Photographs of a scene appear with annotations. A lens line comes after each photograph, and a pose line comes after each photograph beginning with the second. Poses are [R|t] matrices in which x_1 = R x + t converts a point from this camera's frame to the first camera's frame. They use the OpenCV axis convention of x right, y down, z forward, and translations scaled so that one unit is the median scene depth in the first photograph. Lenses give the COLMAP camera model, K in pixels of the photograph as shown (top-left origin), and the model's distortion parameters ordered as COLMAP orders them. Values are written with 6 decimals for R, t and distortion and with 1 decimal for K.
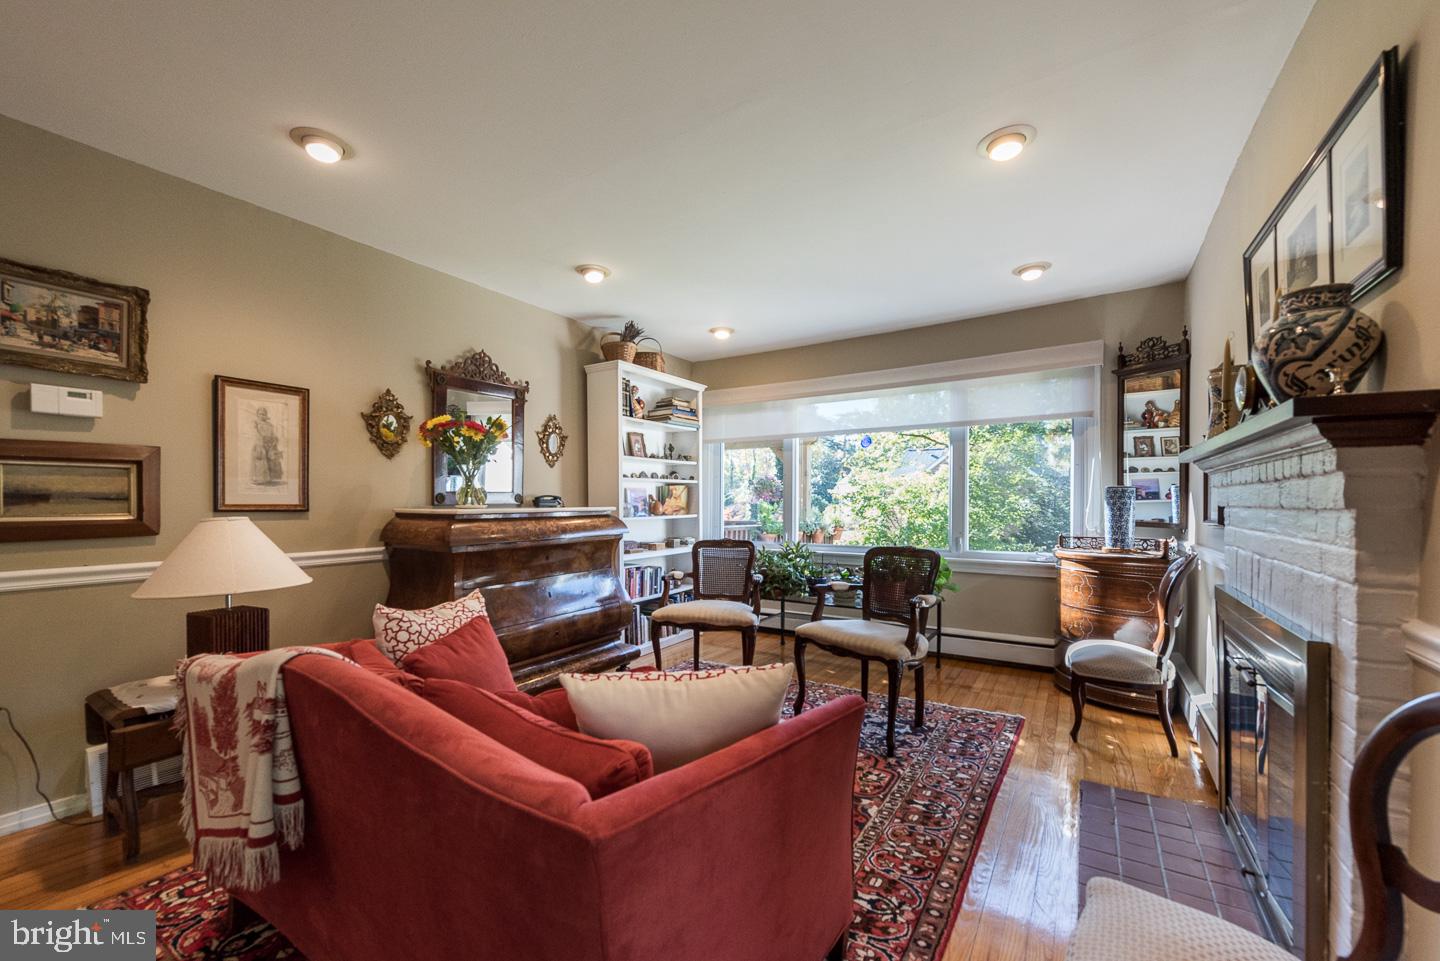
lens RADIAL K [[576.7, 0, 717.4], [0, 576.7, 502.9], [0, 0, 1]] dist [0.001455, -0.000071]
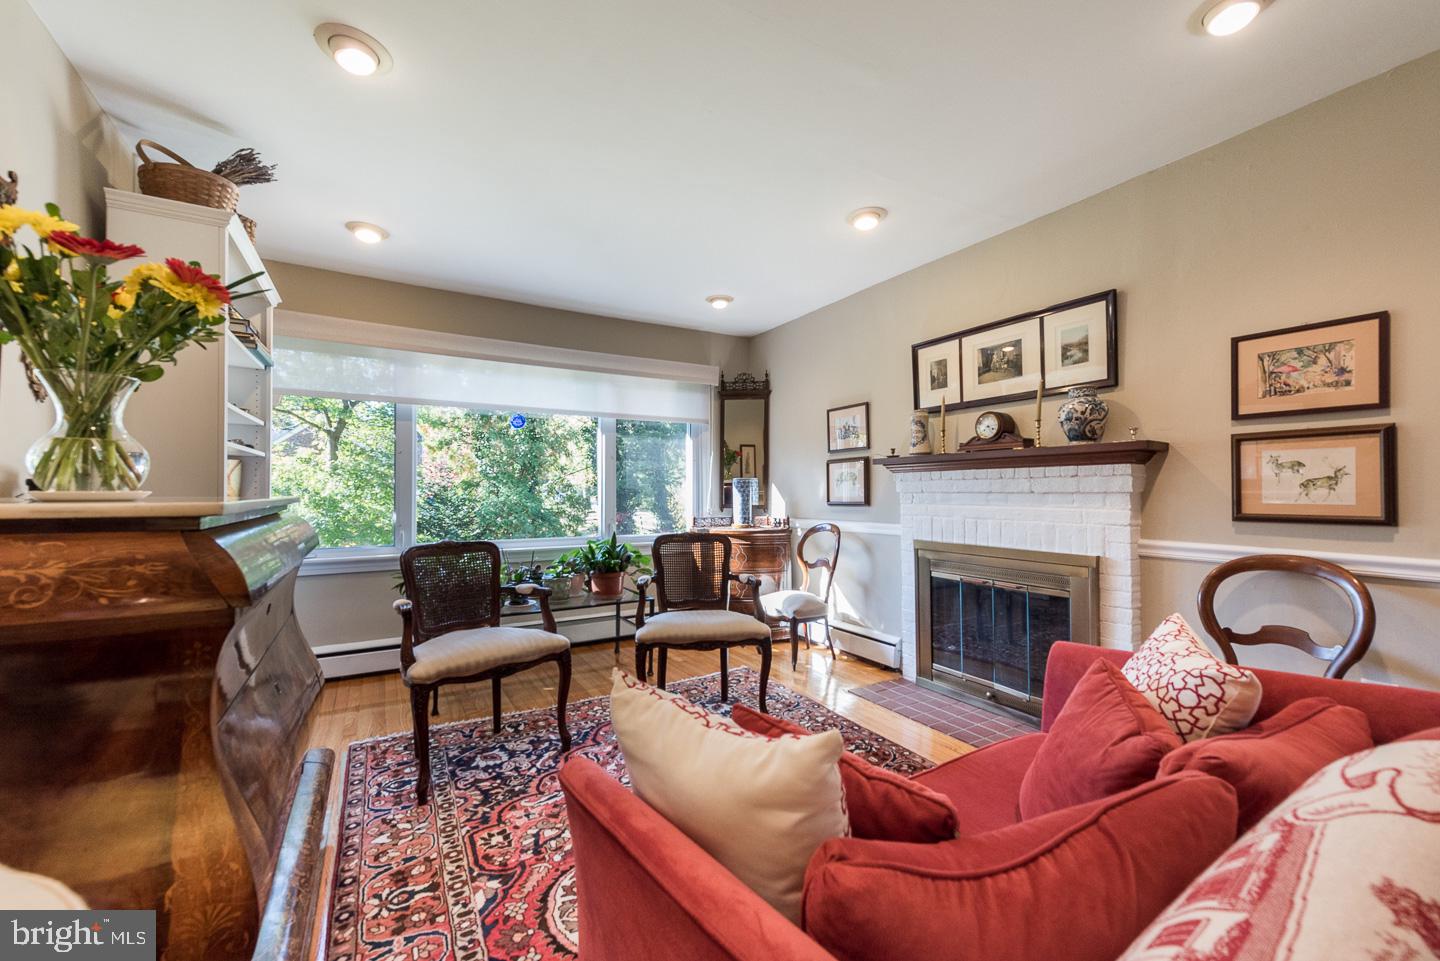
lens RADIAL K [[562.3, 0, 697.7], [0, 562.3, 478.5], [0, 0, 1]] dist [-0.000233, -0.000139]
pose [[0.469791, 0.028195, 0.882328, -0.521195], [-0.005514, 0.999564, -0.029006, 0.010043], [-0.882761, 0.008761, 0.469741, 0.482384]]
